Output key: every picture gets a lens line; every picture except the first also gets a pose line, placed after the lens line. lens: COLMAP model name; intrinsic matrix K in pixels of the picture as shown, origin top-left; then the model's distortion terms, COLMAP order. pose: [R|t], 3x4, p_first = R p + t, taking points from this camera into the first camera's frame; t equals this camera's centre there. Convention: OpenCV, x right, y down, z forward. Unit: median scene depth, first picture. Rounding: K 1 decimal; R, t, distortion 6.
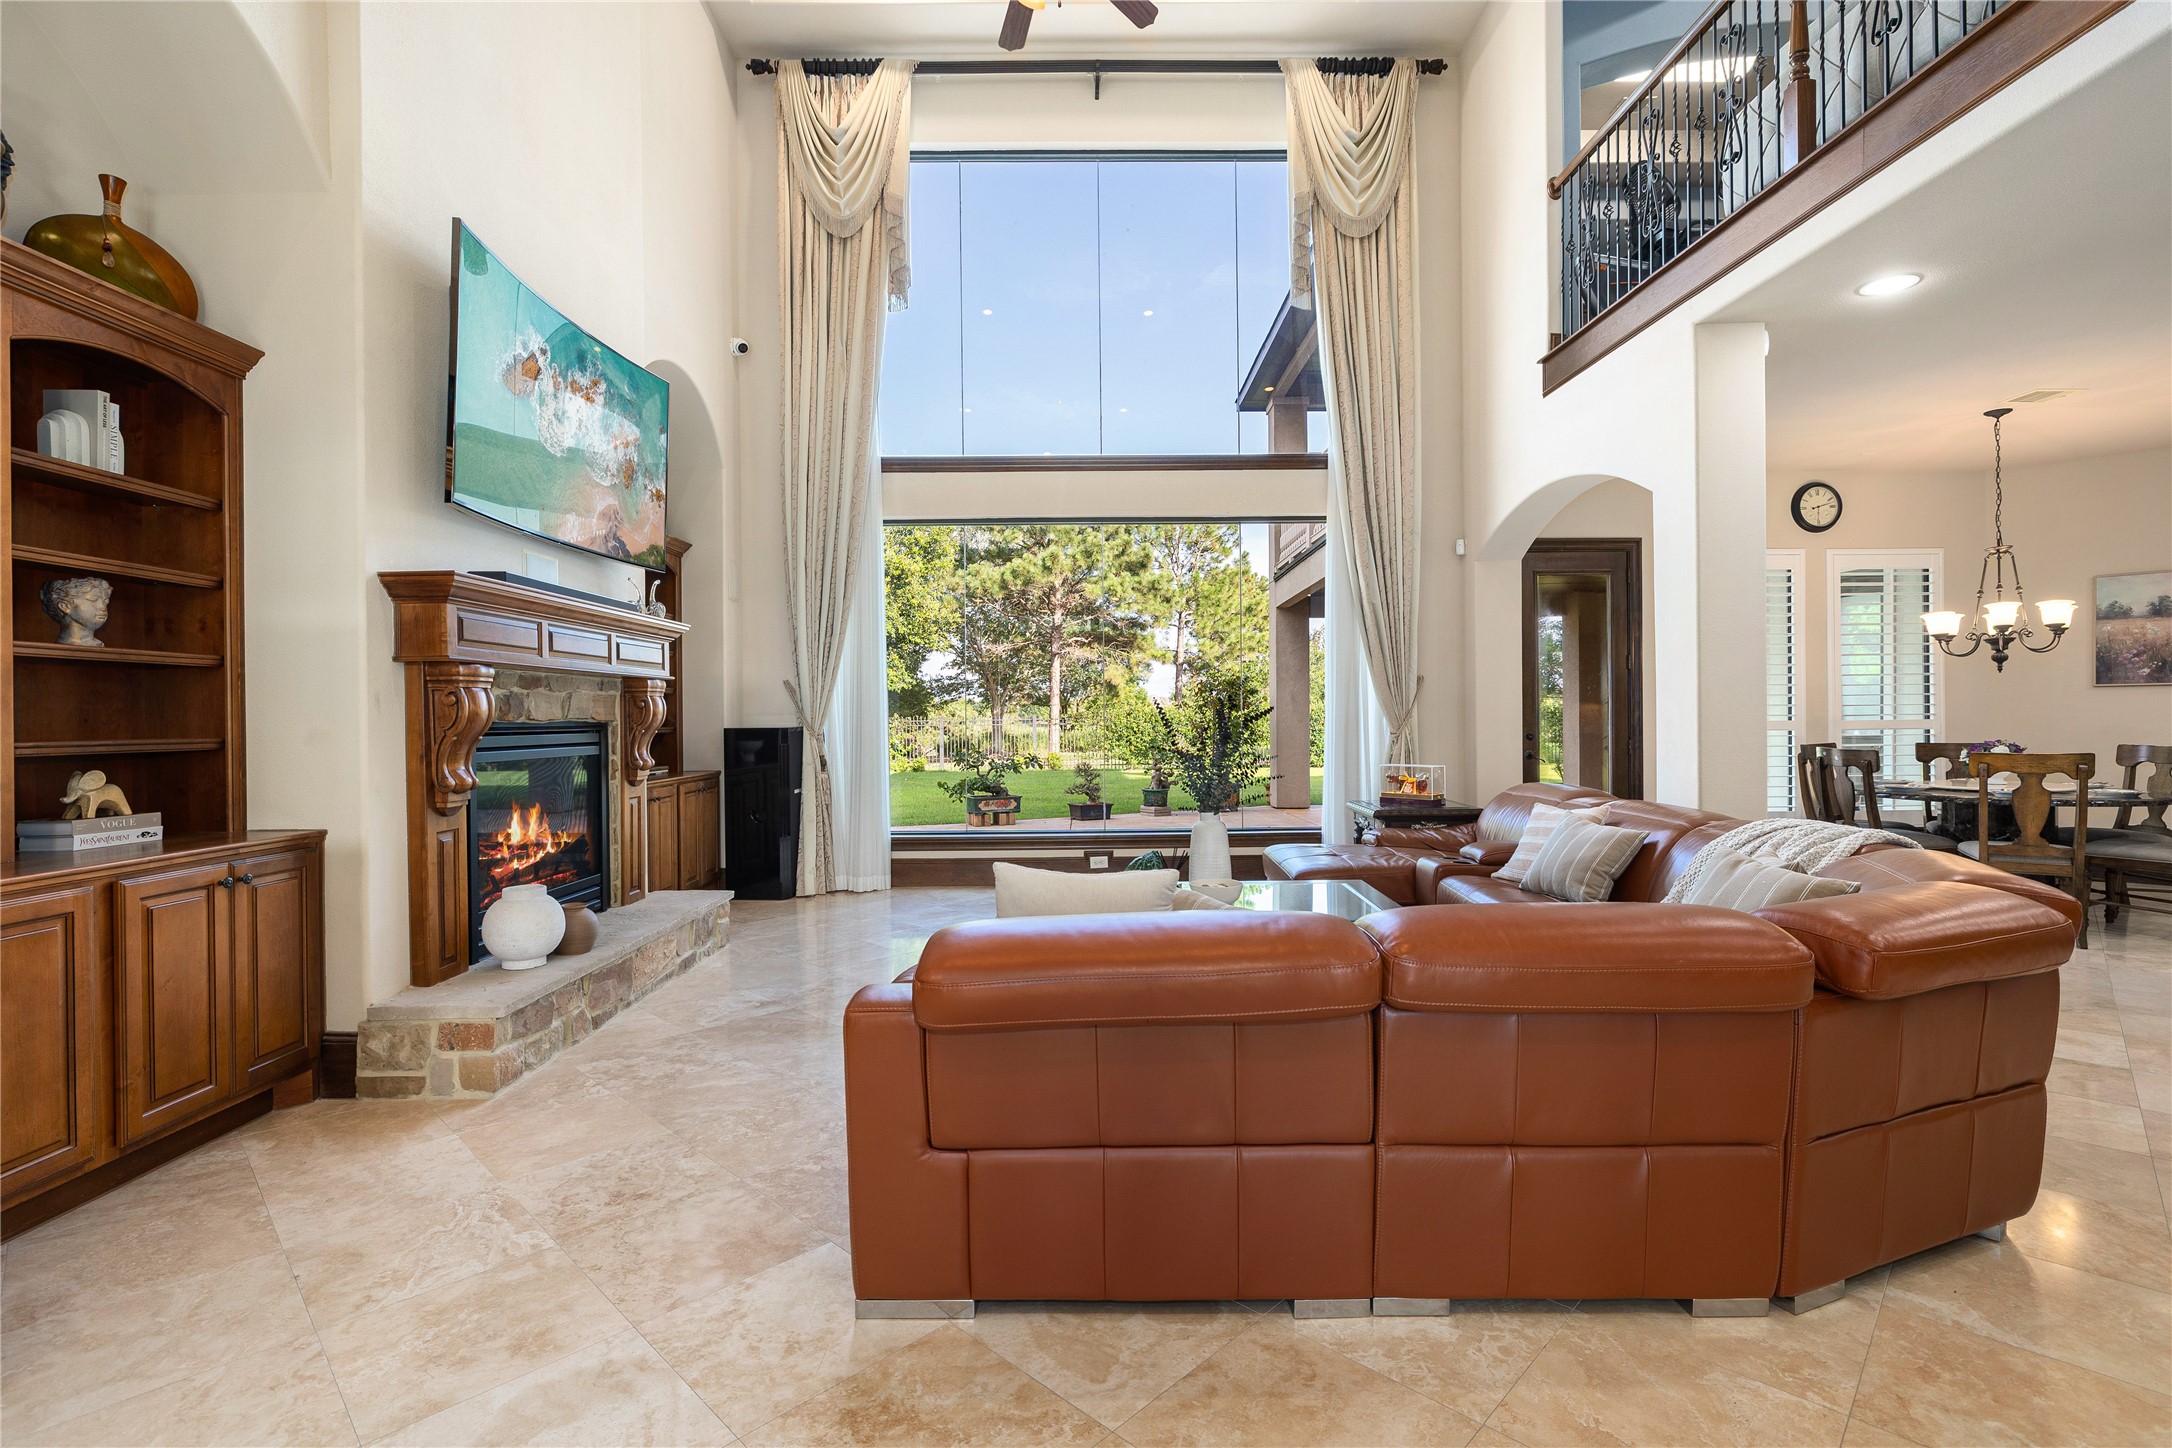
lens RADIAL K [[990.2, 0, 1088.5], [0, 990.2, 719.7], [0, 0, 1]] dist [-0.005107, 0.001447]
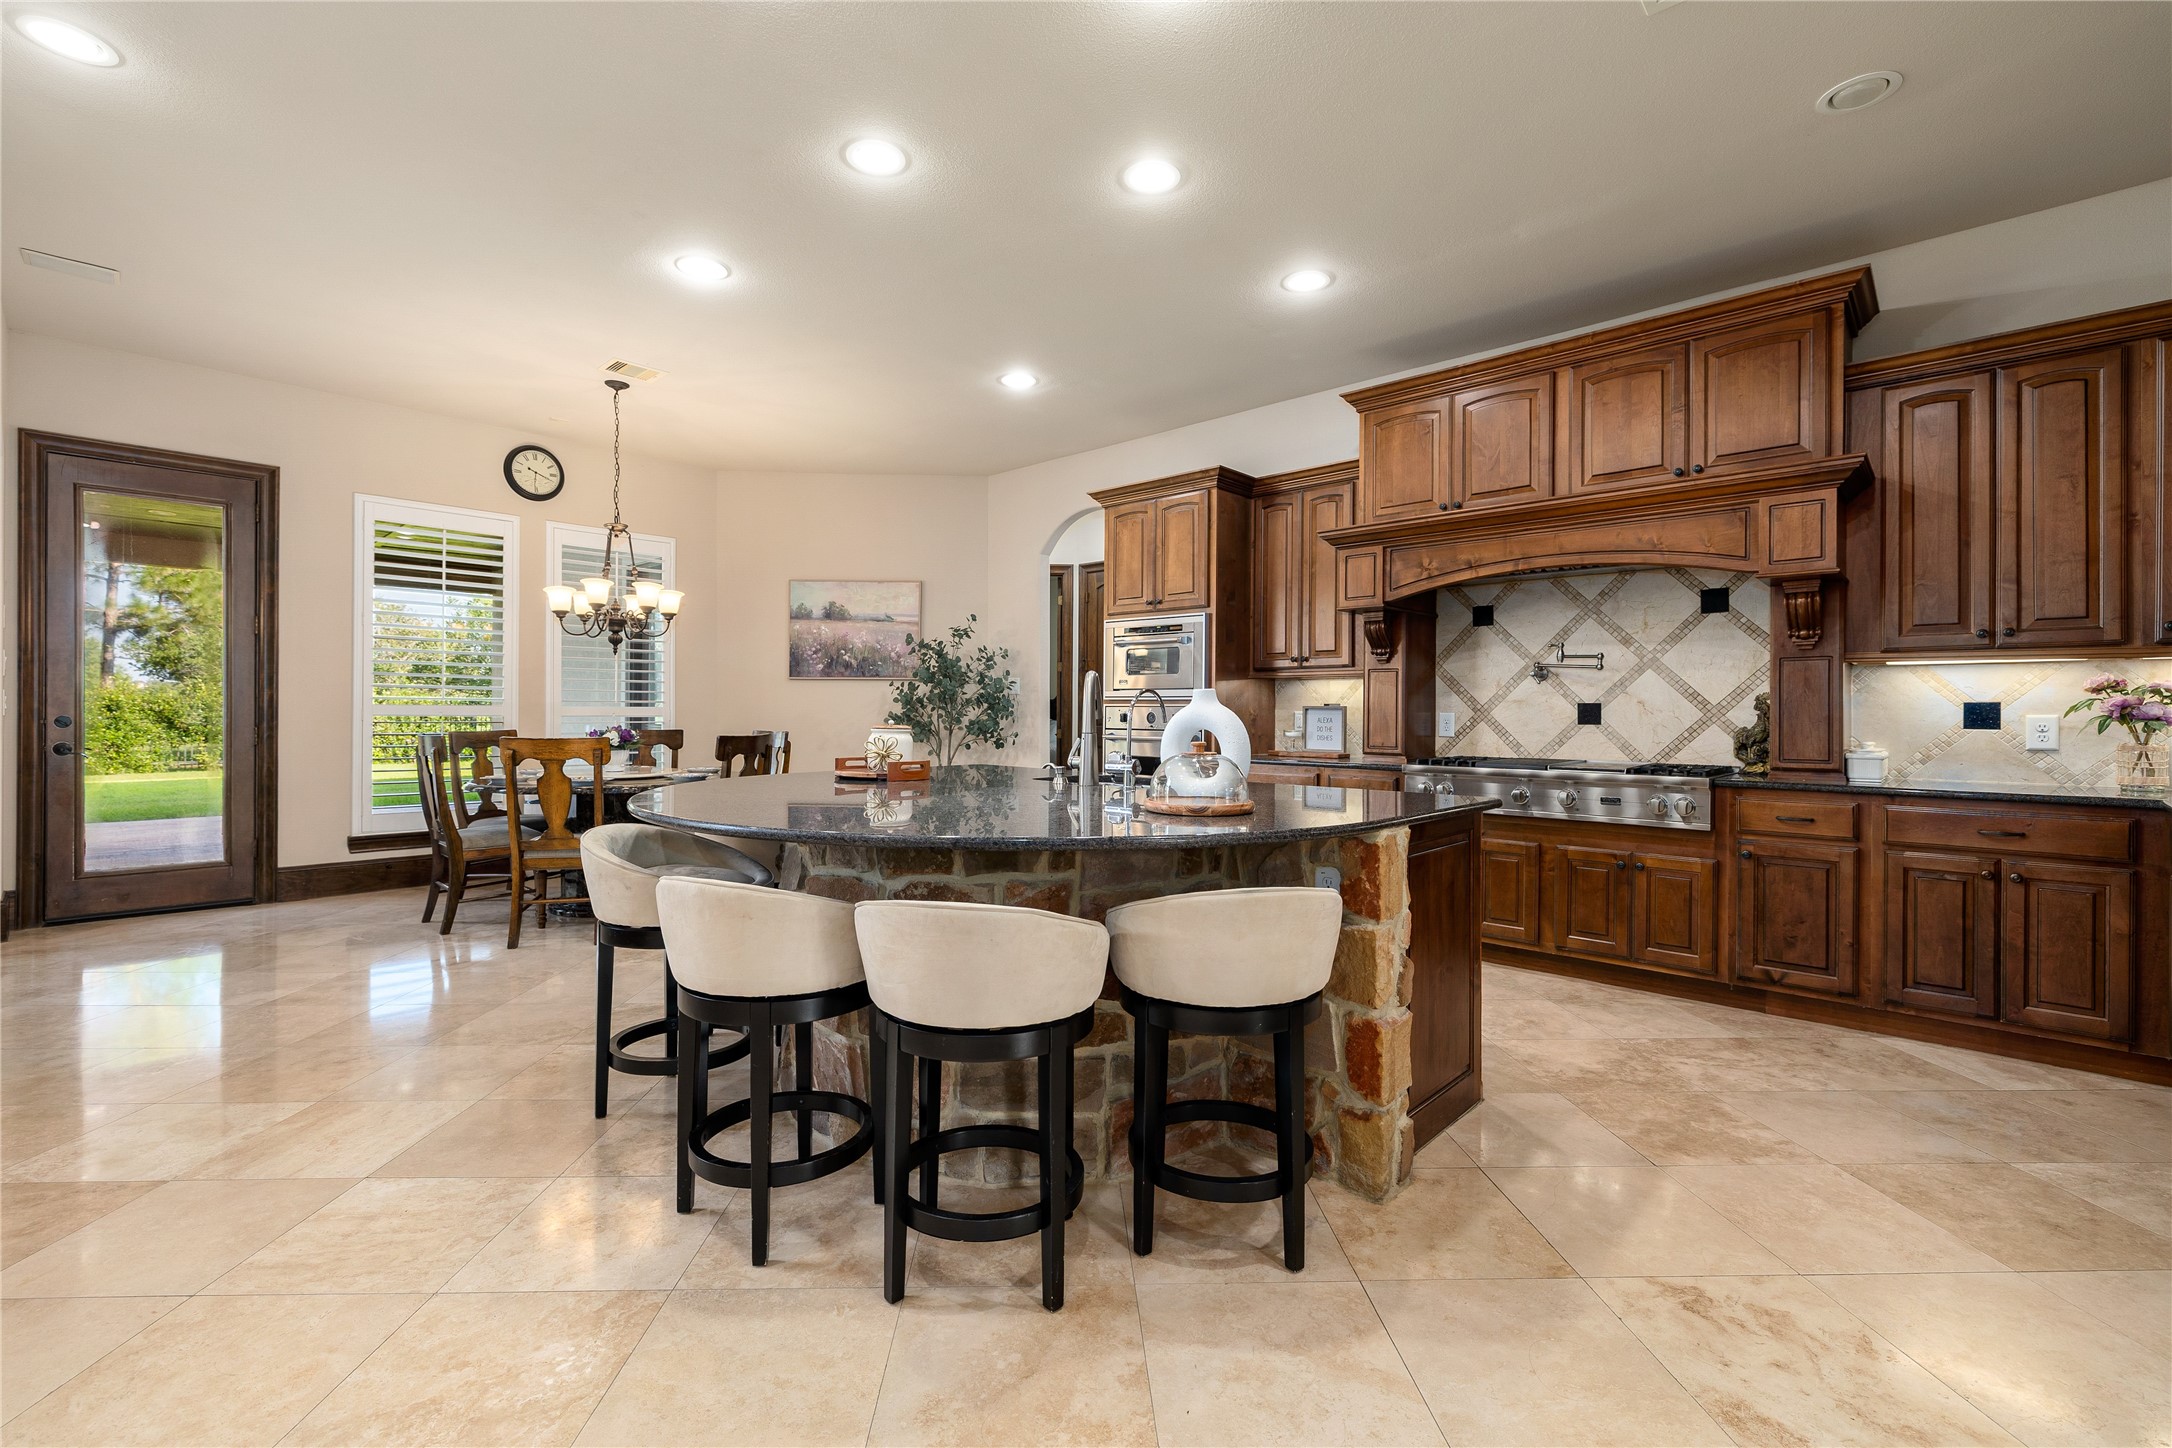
lens RADIAL K [[929.5, 0, 1094.2], [0, 929.5, 711.5], [0, 0, 1]] dist [0.002987, -0.000708]
pose [[0.693370, 0.015597, 0.720413, 0.631965], [-0.011092, 0.999878, -0.010971, 0.012579], [-0.720496, -0.000384, 0.693459, 0.036558]]
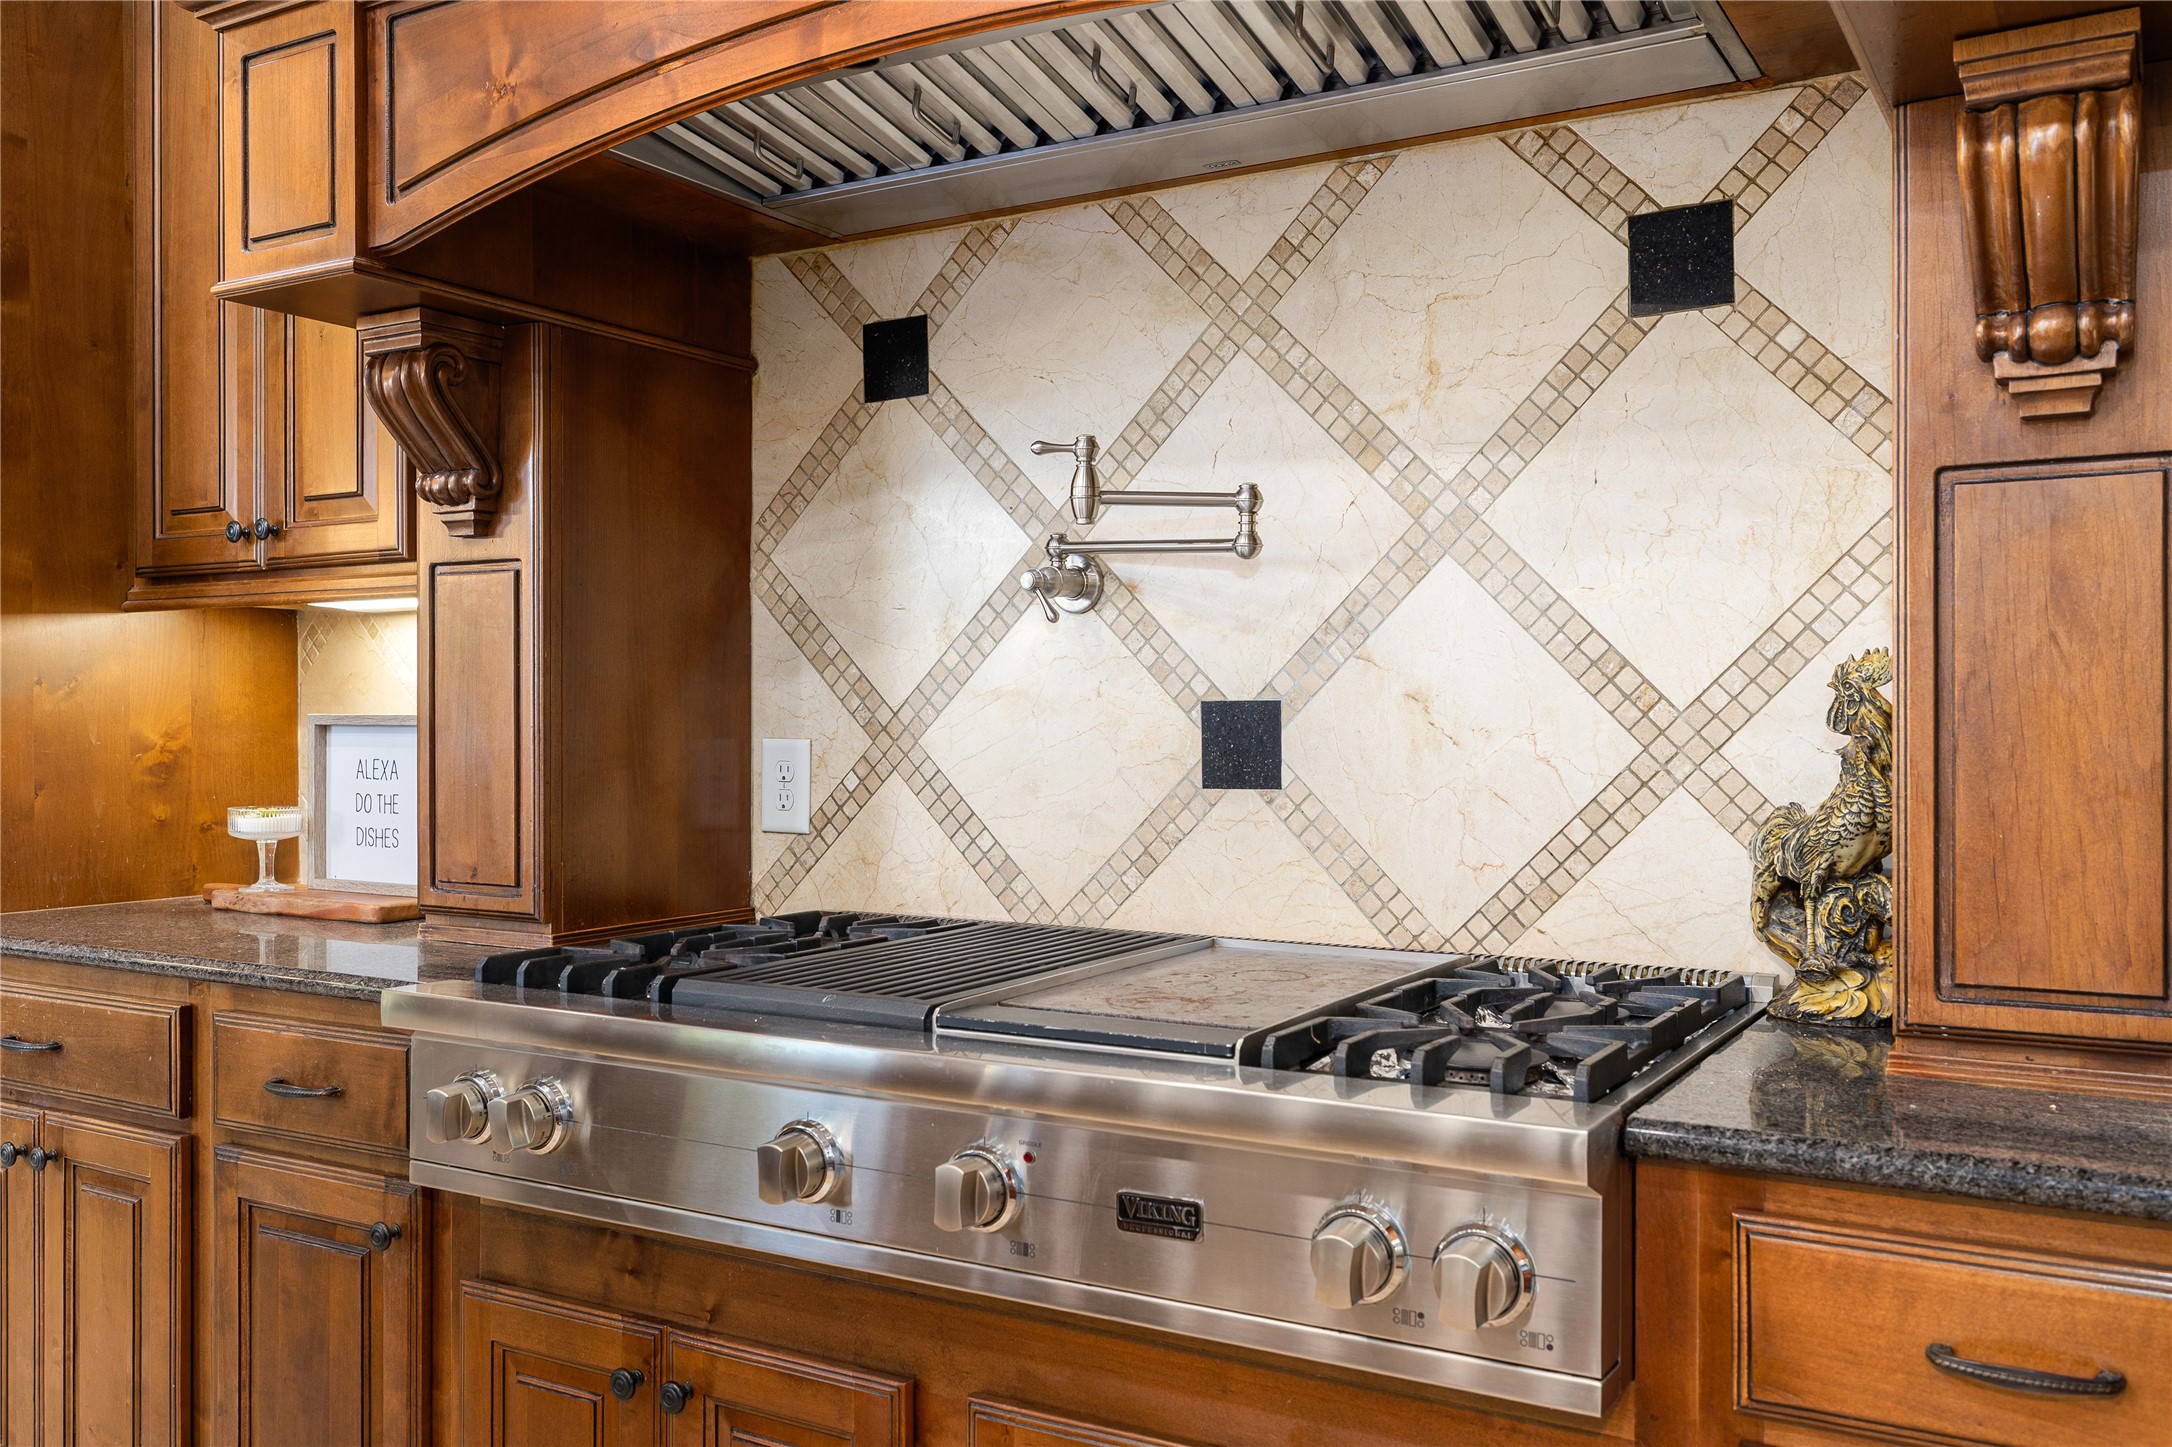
lens RADIAL K [[1818.8, 0, 1089.7], [0, 1818.8, 727.0], [0, 0, 1]] dist [0.000123, 0.008200]
pose [[0.524346, 0.005366, 0.851488, 1.152530], [-0.001851, 0.999985, -0.005162, -0.000257], [-0.851503, 0.001130, 0.524348, 0.109686]]
